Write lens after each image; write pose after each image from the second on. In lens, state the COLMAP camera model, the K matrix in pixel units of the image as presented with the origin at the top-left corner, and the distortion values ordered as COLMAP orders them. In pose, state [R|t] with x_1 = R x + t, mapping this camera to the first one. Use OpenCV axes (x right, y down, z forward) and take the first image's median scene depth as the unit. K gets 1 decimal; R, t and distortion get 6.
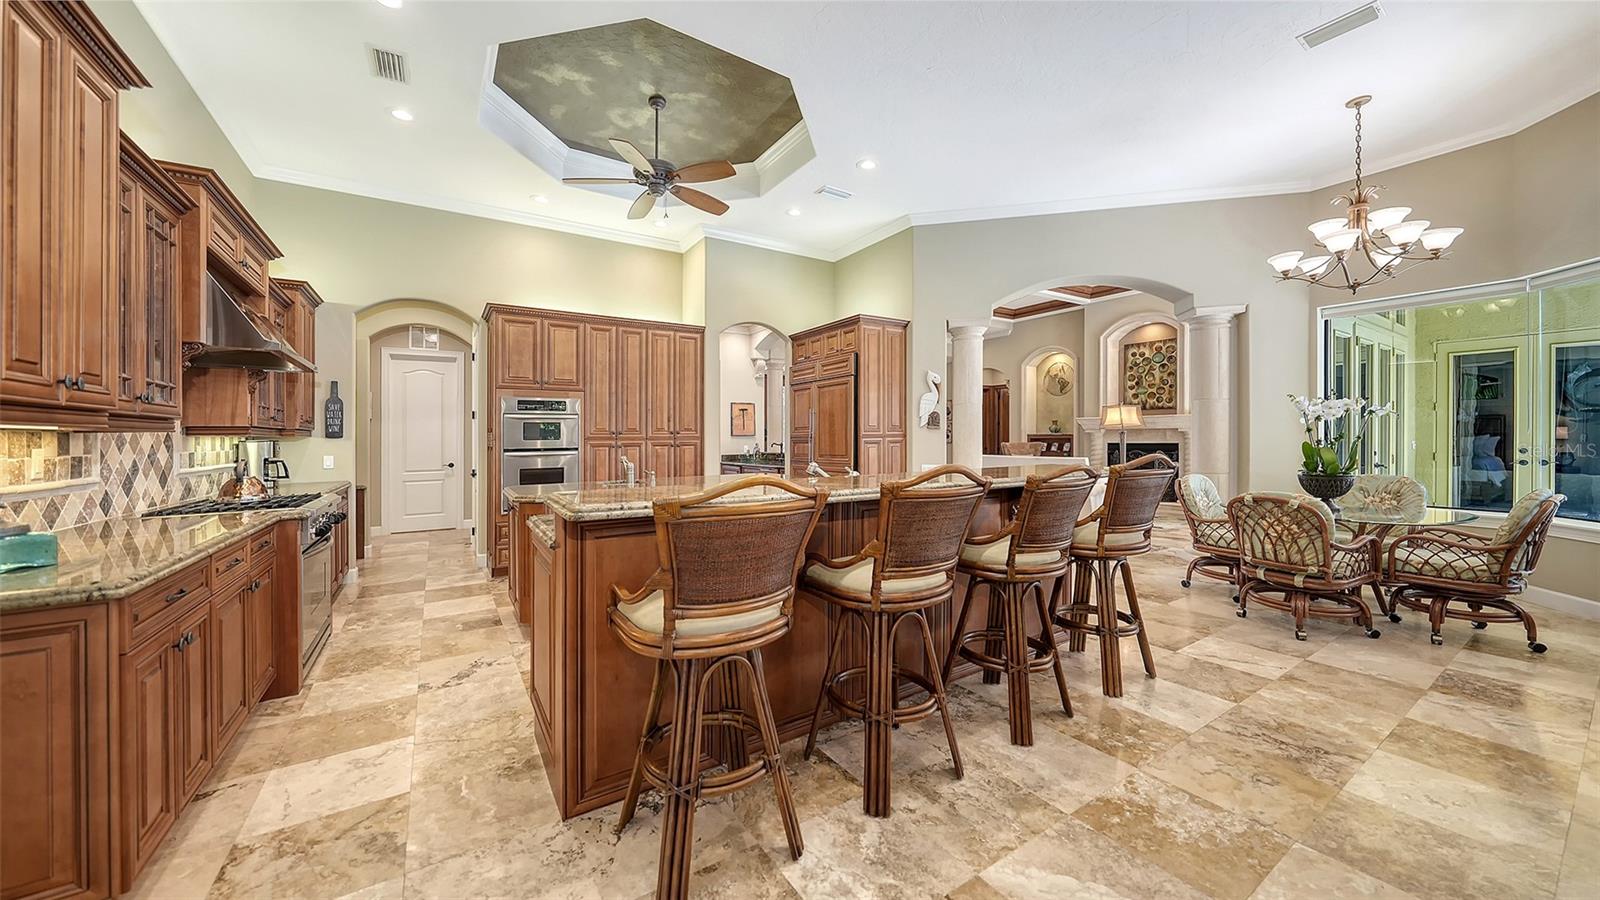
lens RADIAL K [[550.1, 0, 796.4], [0, 550.1, 431.2], [0, 0, 1]] dist [-0.003161, -0.000006]
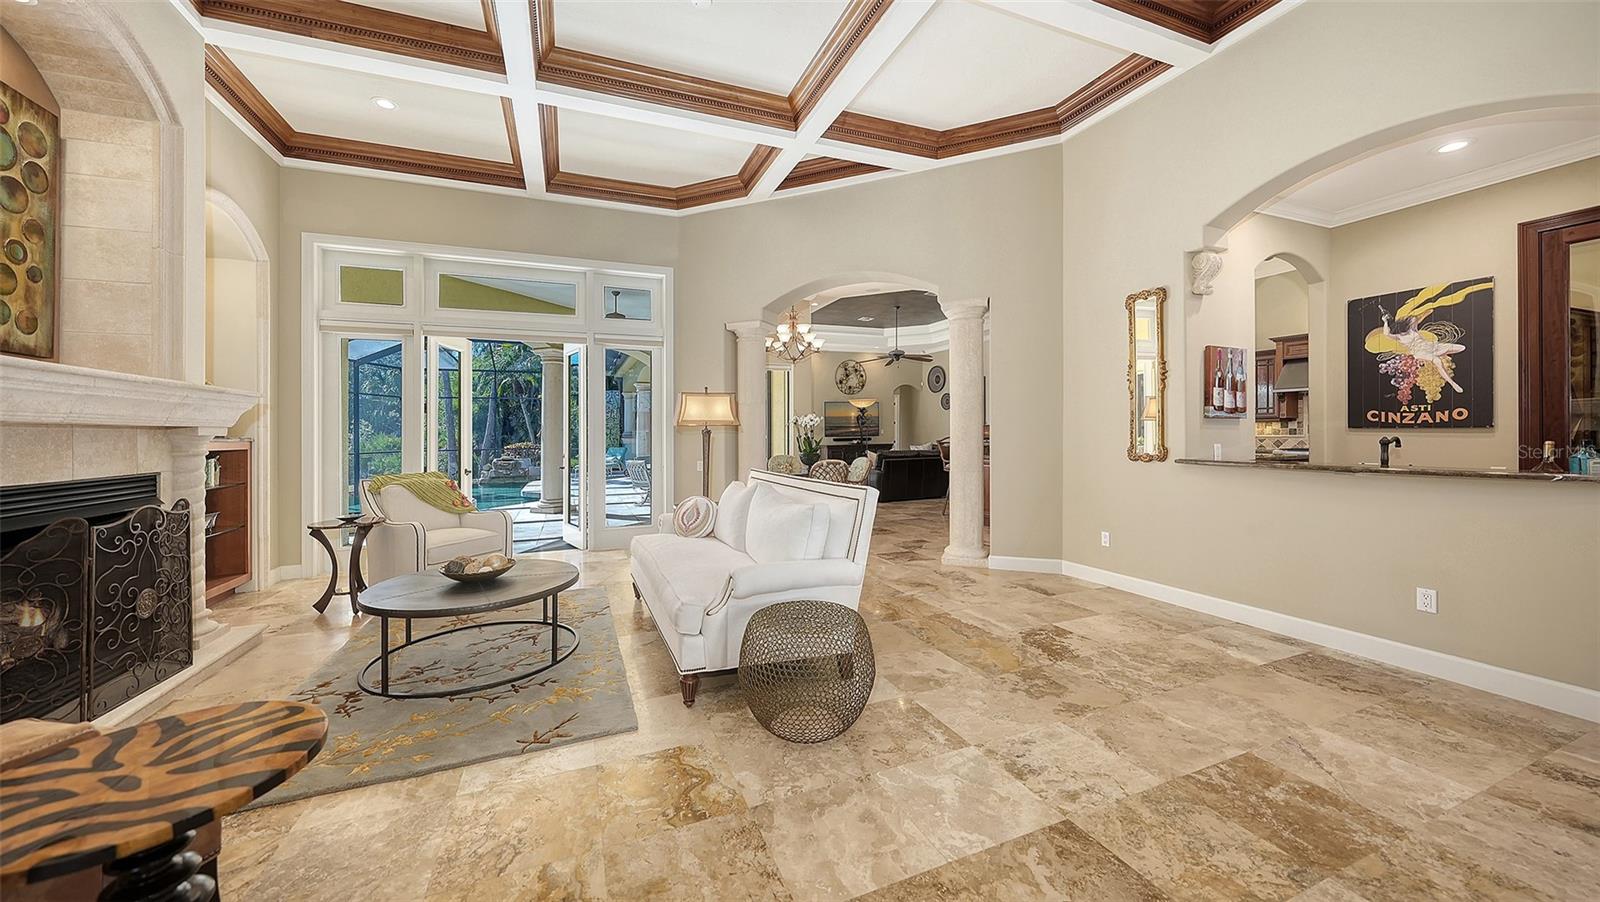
lens RADIAL K [[563.3, 0, 786.7], [0, 563.3, 436.1], [0, 0, 1]] dist [-0.007481, 0.000394]
pose [[-0.980700, 0.023266, 0.194130, 0.465034], [0.022287, 0.999725, -0.007227, 0.017930], [-0.194245, -0.002761, -0.980949, 2.153551]]
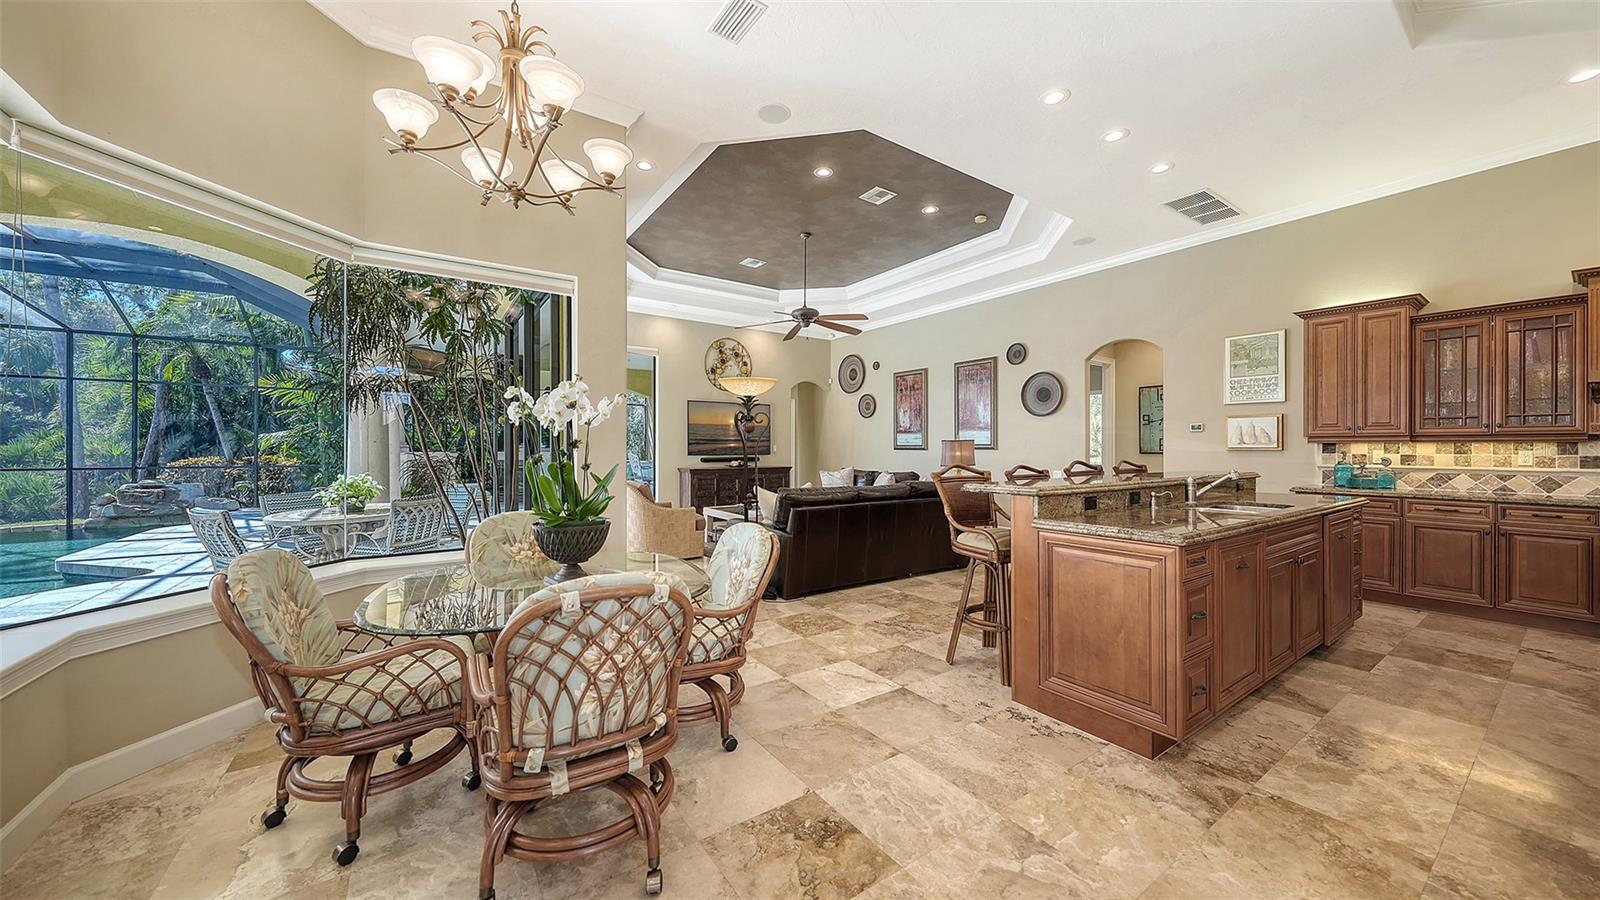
lens RADIAL K [[550.1, 0, 788.8], [0, 550.1, 444.6], [0, 0, 1]] dist [-0.003161, -0.000006]
pose [[-0.999717, 0.008906, -0.022058, 0.534691], [0.009307, 0.999792, -0.018164, 0.007944], [0.021892, -0.018364, -0.999592, 1.141347]]
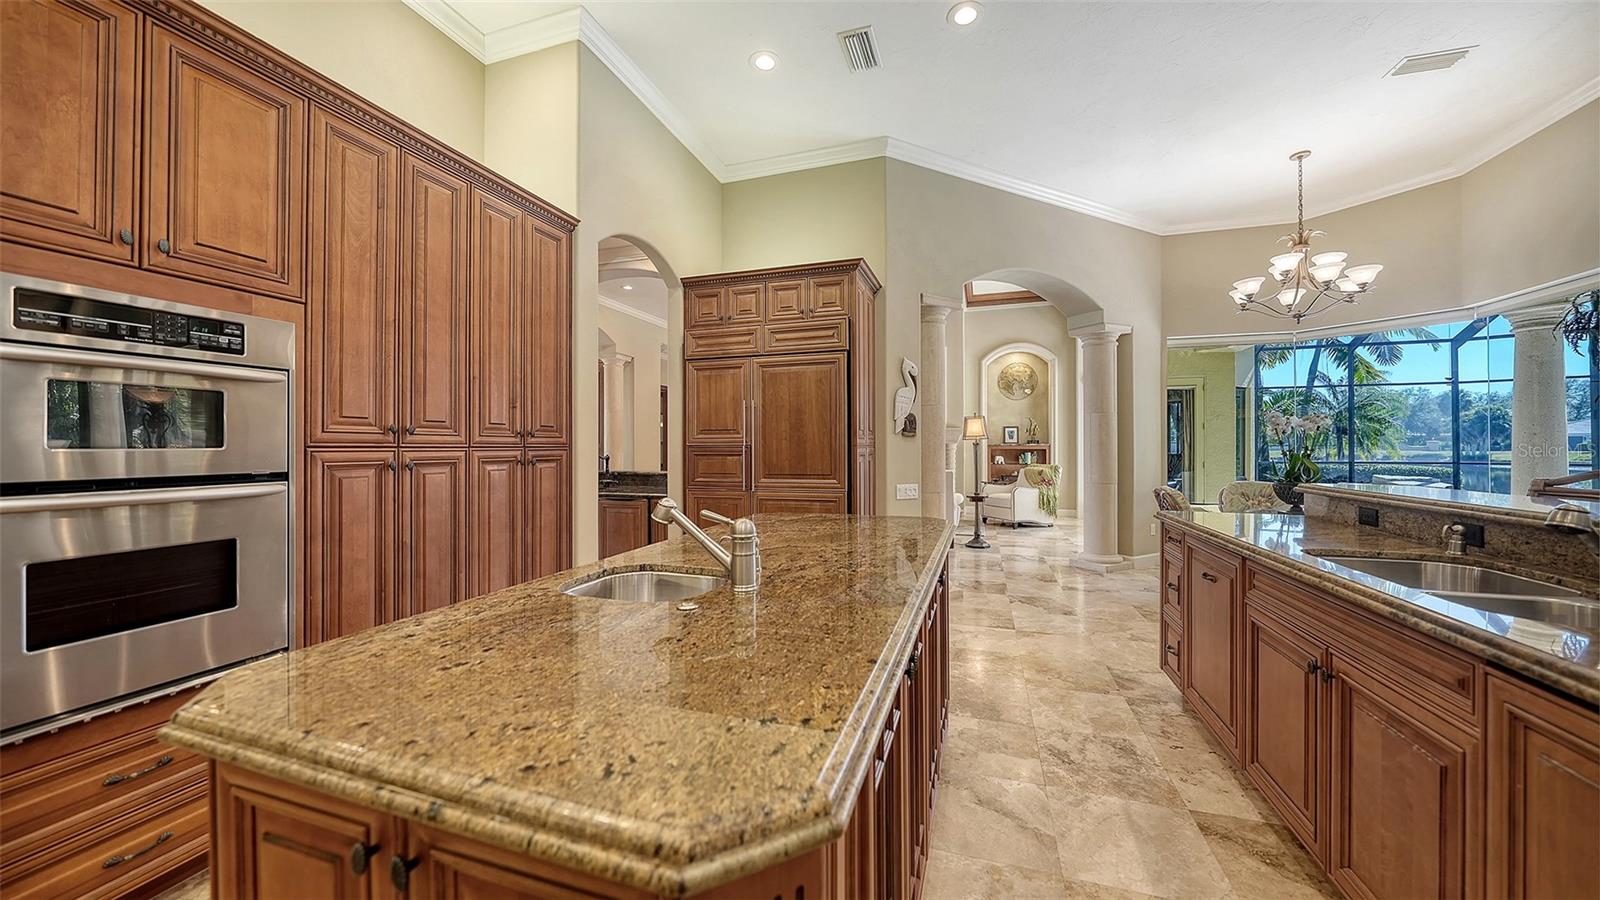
lens RADIAL K [[550.1, 0, 795.7], [0, 550.1, 448.1], [0, 0, 1]] dist [-0.003161, -0.000006]
pose [[0.779159, 0.005780, 0.626800, -0.363561], [-0.011723, 0.999917, 0.005351, 0.010445], [-0.626717, -0.011517, 0.779162, 0.552008]]
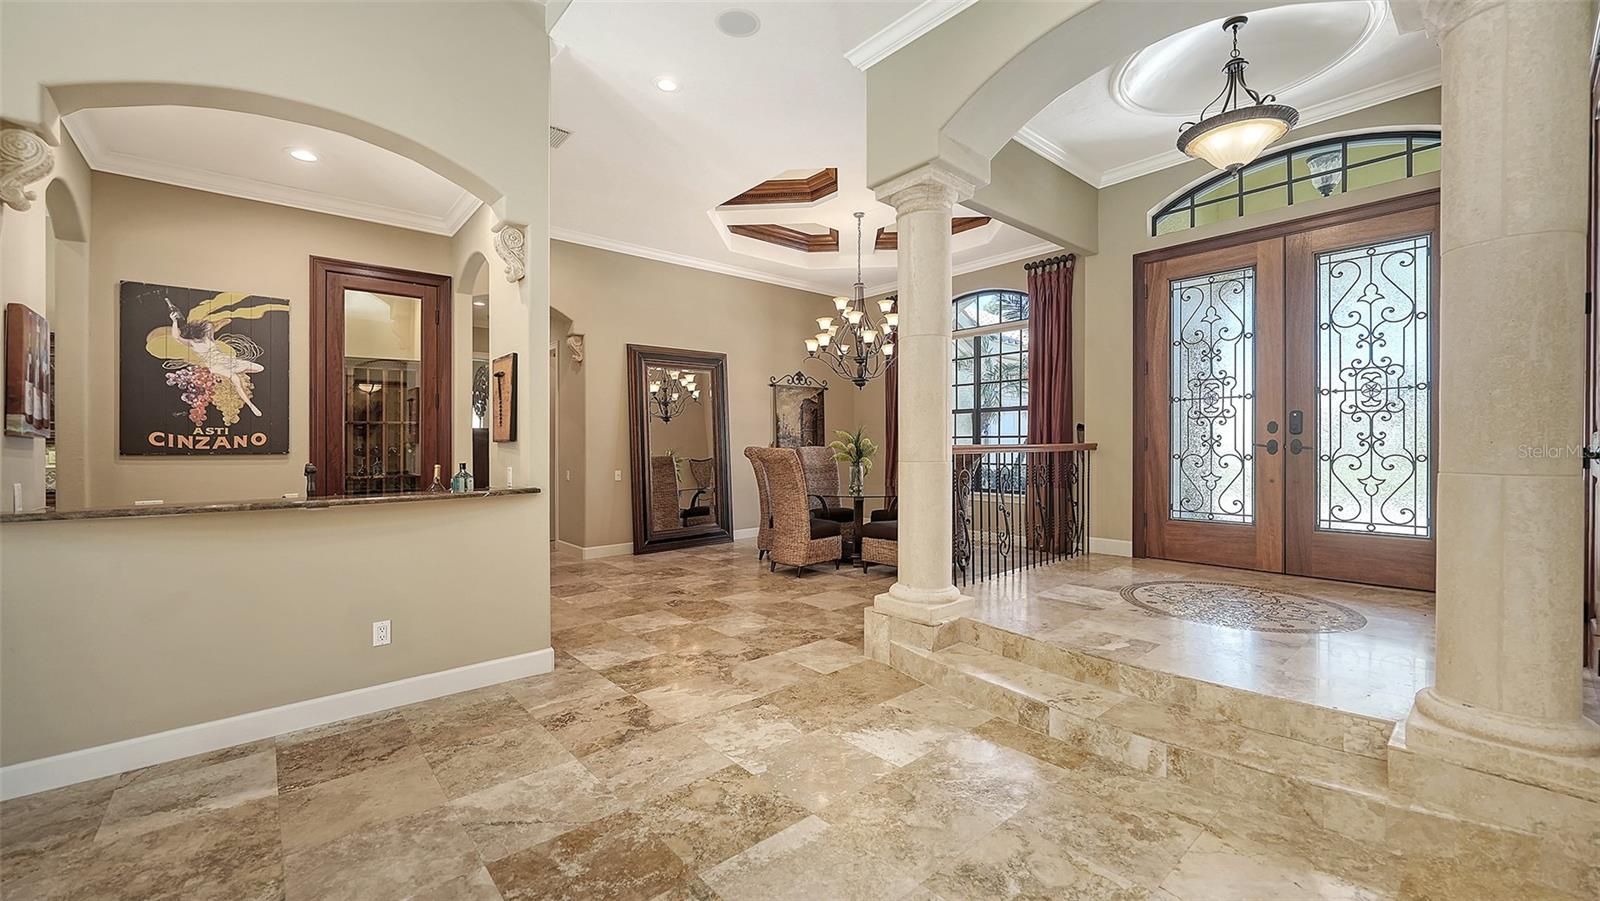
lens RADIAL K [[622.7, 0, 829.1], [0, 622.7, 458.6], [0, 0, 1]] dist [0.000418, -0.000144]
pose [[0.157768, 0.032174, -0.986952, 0.594262], [0.017646, 0.999218, 0.035395, 0.012202], [0.987319, -0.023000, 0.157077, 1.829615]]
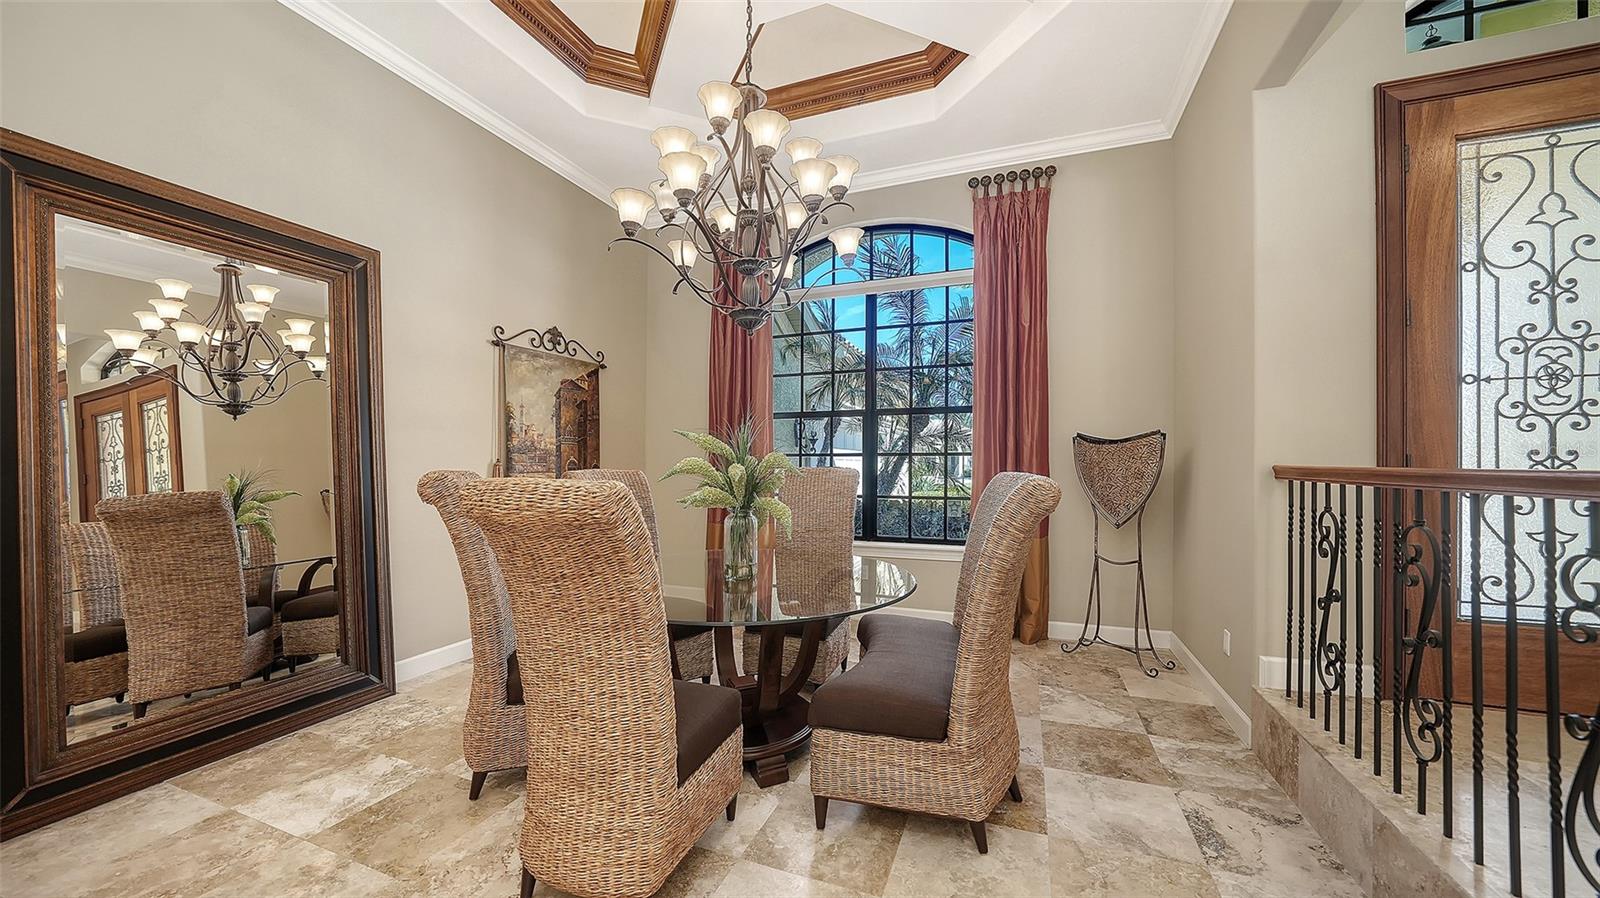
lens RADIAL K [[550.1, 0, 809.1], [0, 550.1, 456.2], [0, 0, 1]] dist [-0.003161, -0.000006]
pose [[0.580086, -0.006996, -0.814525, -0.231208], [0.007575, 0.999966, -0.003193, 0.027349], [0.814520, -0.004318, 0.580119, 1.856818]]
